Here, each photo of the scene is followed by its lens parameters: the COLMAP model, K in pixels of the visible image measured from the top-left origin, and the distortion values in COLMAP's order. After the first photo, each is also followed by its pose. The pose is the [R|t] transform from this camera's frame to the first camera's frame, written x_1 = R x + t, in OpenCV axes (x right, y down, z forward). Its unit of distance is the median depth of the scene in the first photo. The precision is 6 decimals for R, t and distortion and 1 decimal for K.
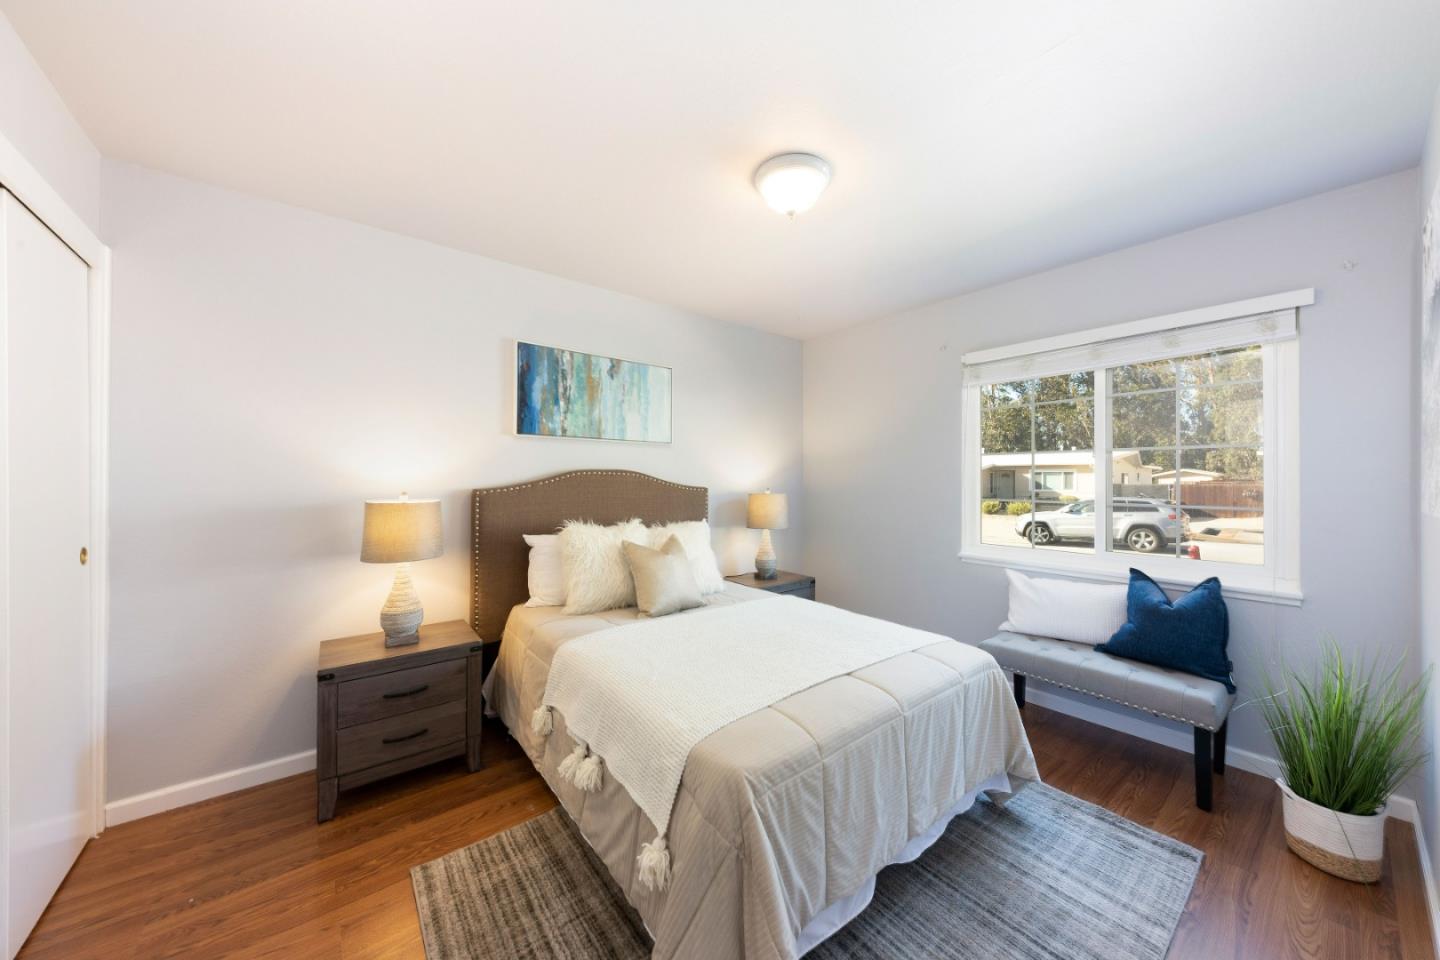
lens RADIAL K [[505.0, 0, 717.1], [0, 505.0, 473.0], [0, 0, 1]] dist [0.001356, -0.000440]
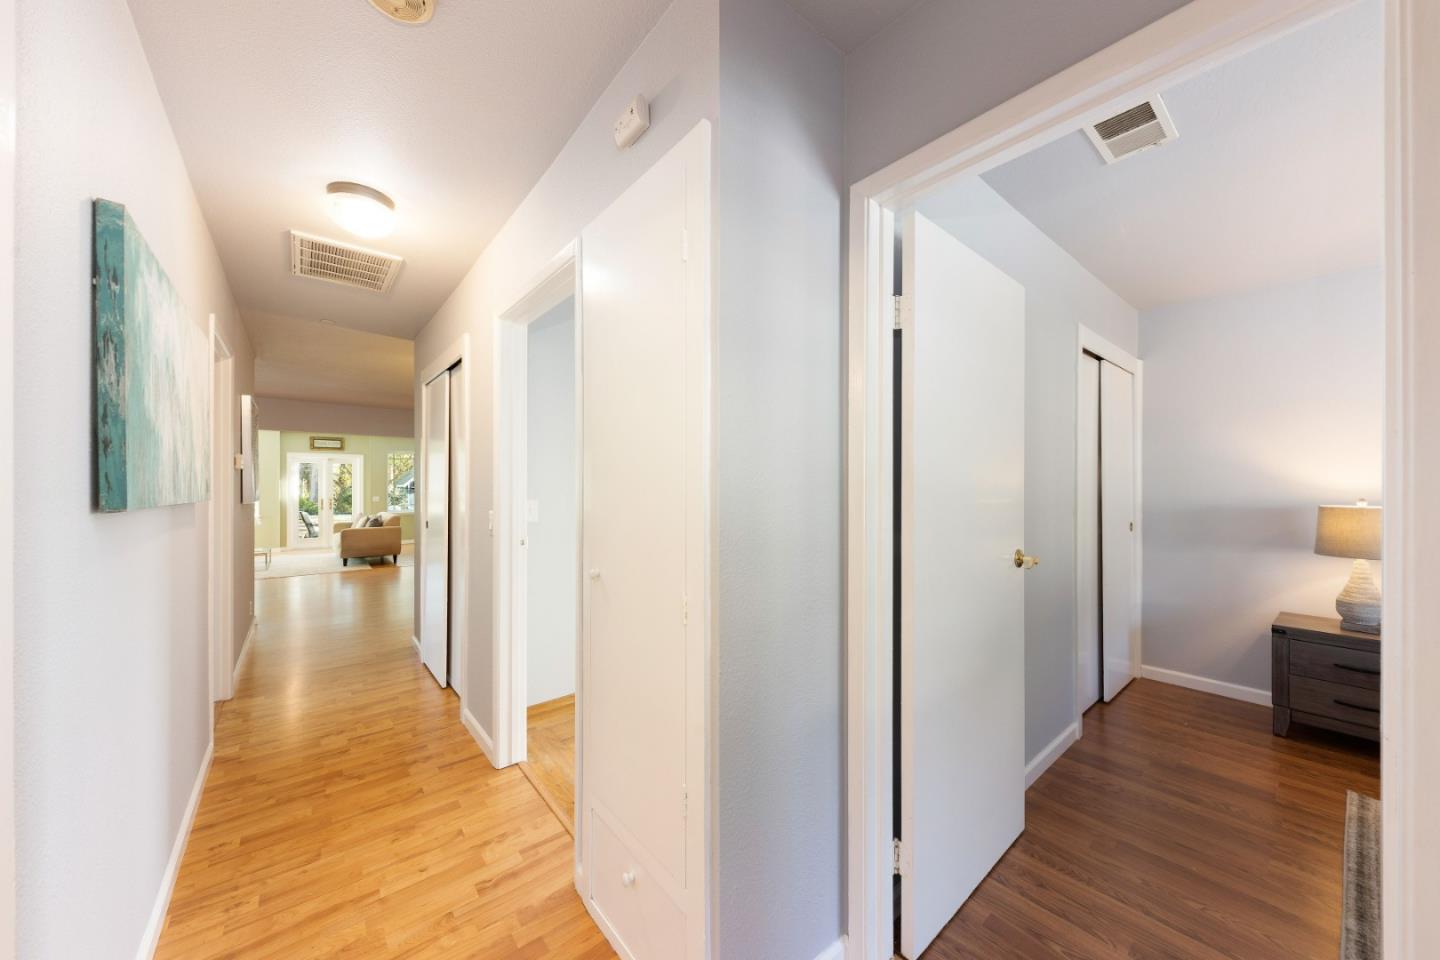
lens RADIAL K [[505.0, 0, 713.9], [0, 505.0, 481.0], [0, 0, 1]] dist [0.001356, -0.000440]
pose [[0.010455, -0.006033, -0.999927, 0.573411], [0.003907, 0.999974, -0.005992, -0.000744], [0.999938, -0.003844, 0.010478, -0.534630]]
